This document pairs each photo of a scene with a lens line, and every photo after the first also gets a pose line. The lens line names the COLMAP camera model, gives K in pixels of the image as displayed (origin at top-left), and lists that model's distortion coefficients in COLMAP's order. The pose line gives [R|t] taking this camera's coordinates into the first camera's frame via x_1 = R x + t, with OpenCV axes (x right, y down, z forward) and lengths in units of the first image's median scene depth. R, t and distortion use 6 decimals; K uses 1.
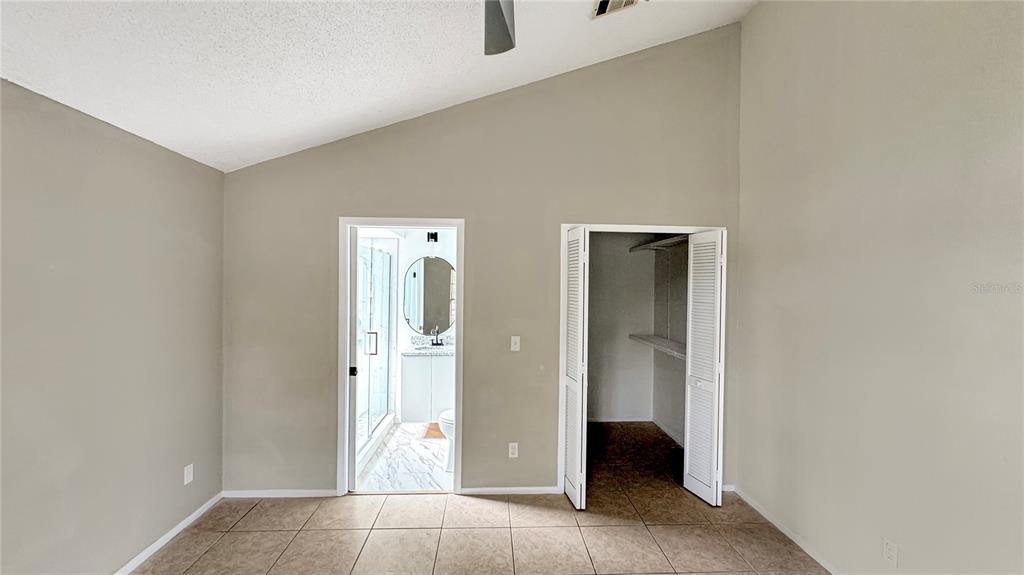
lens RADIAL K [[427.5, 0, 512.0], [0, 427.5, 287.5], [0, 0, 1]] dist [-0.000166, 0.000096]
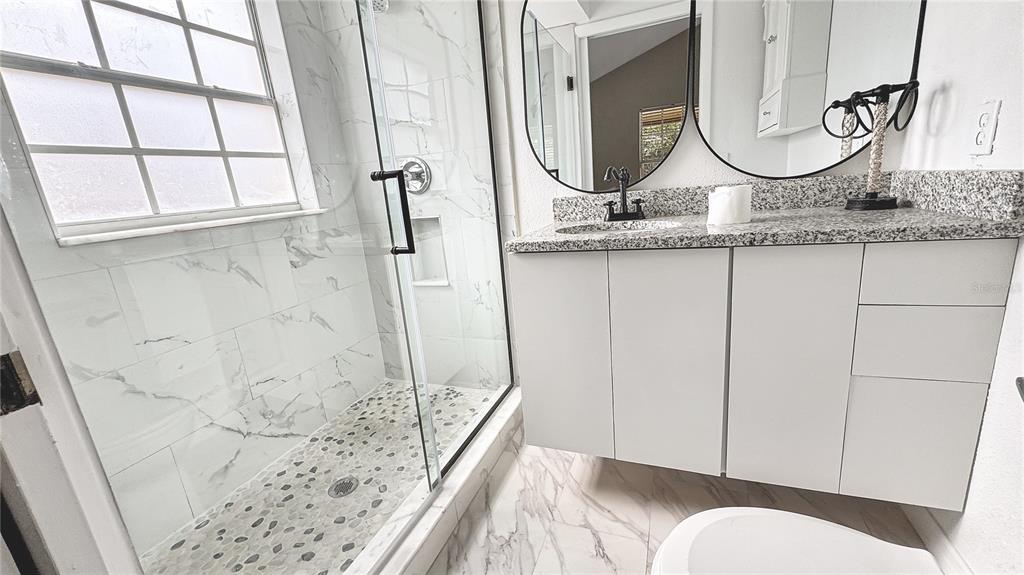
lens RADIAL K [[427.5, 0, 512.0], [0, 427.5, 287.5], [0, 0, 1]] dist [-0.000166, 0.000096]
pose [[0.913480, 0.010384, -0.406752, -0.119128], [0.089096, 0.970309, 0.224862, 0.104049], [0.397010, -0.241647, 0.885432, 0.654033]]
